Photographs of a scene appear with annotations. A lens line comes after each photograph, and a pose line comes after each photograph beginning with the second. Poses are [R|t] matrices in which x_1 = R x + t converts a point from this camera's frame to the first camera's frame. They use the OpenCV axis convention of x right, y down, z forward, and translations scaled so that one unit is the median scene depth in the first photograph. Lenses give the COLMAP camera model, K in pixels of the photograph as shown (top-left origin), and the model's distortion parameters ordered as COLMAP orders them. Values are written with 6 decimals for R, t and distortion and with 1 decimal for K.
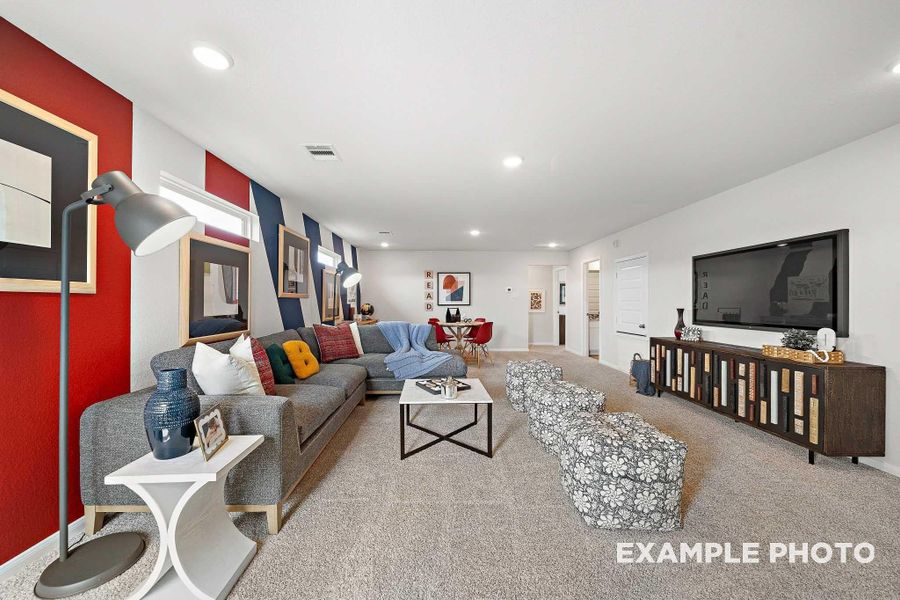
lens RADIAL K [[327.1, 0, 450.0], [0, 327.1, 300.0], [0, 0, 1]] dist [0.000122, 0.000028]
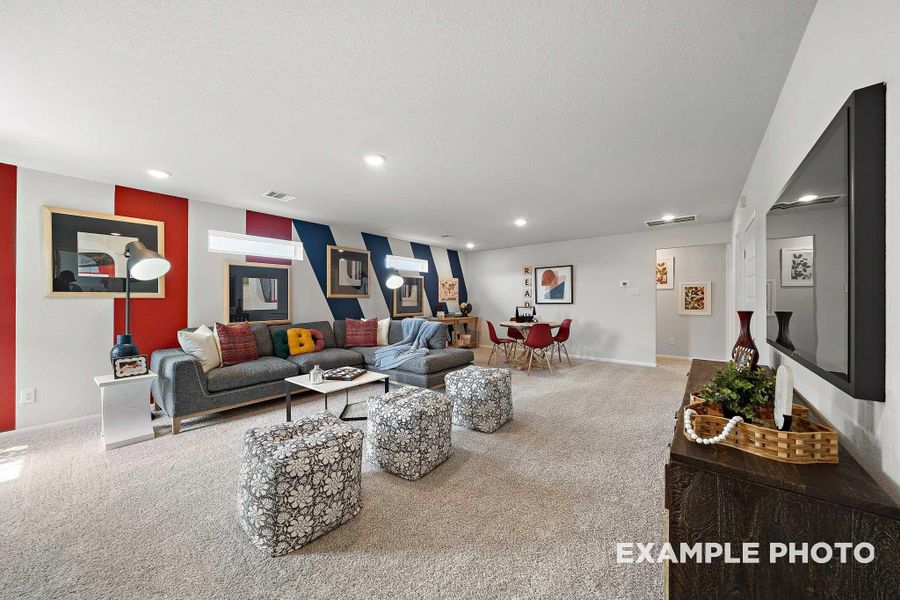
lens RADIAL K [[317.5, 0, 434.1], [0, 317.5, 298.8], [0, 0, 1]] dist [0.000040, 0.000051]
pose [[0.742280, -0.007751, -0.670045, 0.641410], [0.009069, 0.999958, -0.001521, 0.001956], [0.670028, -0.004948, 0.742319, 0.269127]]
